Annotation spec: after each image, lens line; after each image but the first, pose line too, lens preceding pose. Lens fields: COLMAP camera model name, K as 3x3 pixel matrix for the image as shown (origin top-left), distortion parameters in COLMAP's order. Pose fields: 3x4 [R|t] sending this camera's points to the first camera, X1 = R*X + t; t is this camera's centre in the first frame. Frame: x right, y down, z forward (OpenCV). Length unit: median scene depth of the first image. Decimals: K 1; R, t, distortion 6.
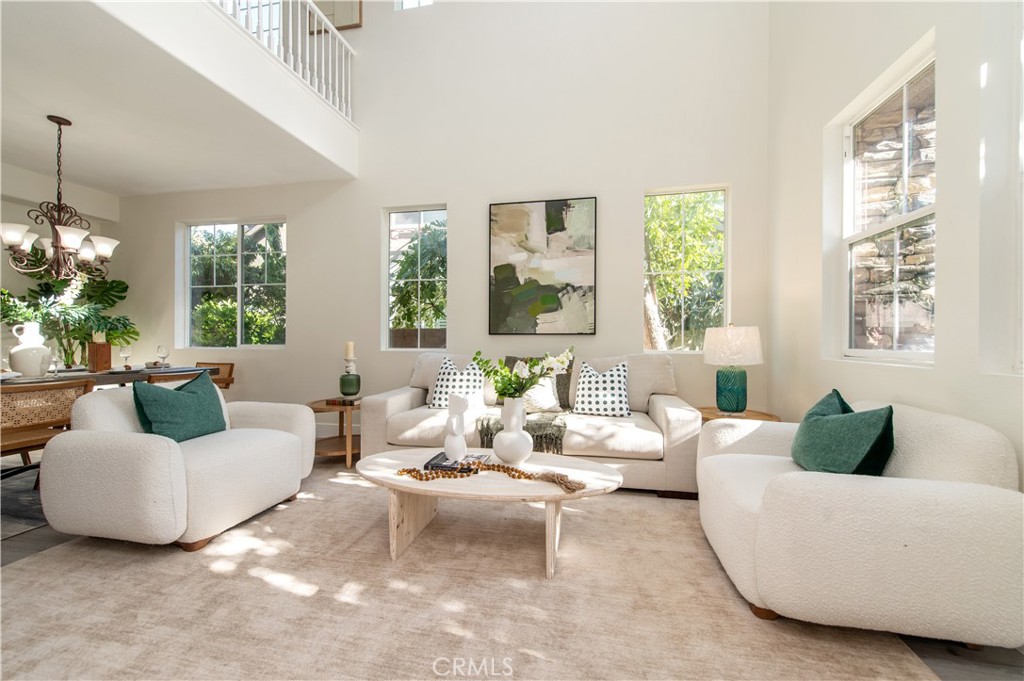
lens RADIAL K [[405.9, 0, 509.4], [0, 405.9, 342.5], [0, 0, 1]] dist [0.000885, -0.000044]
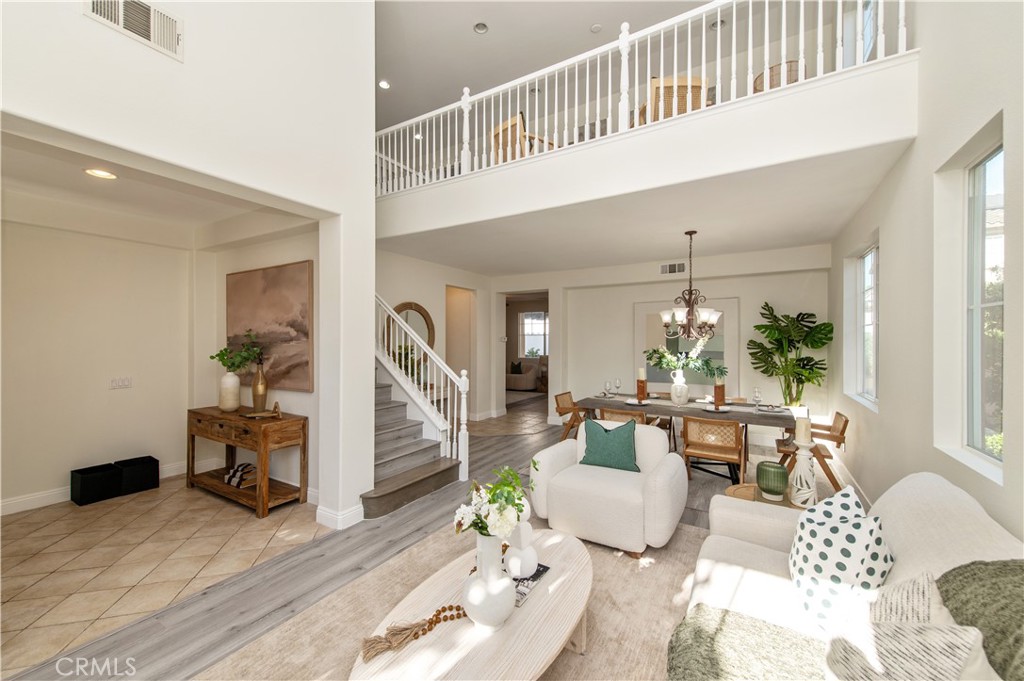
lens RADIAL K [[405.9, 0, 509.4], [0, 405.9, 338.2], [0, 0, 1]] dist [0.000885, -0.000044]
pose [[-0.327952, -0.010651, -0.944634, 0.517756], [-0.011516, 0.999907, -0.007276, -0.153782], [0.944624, 0.008493, -0.328044, 0.908121]]
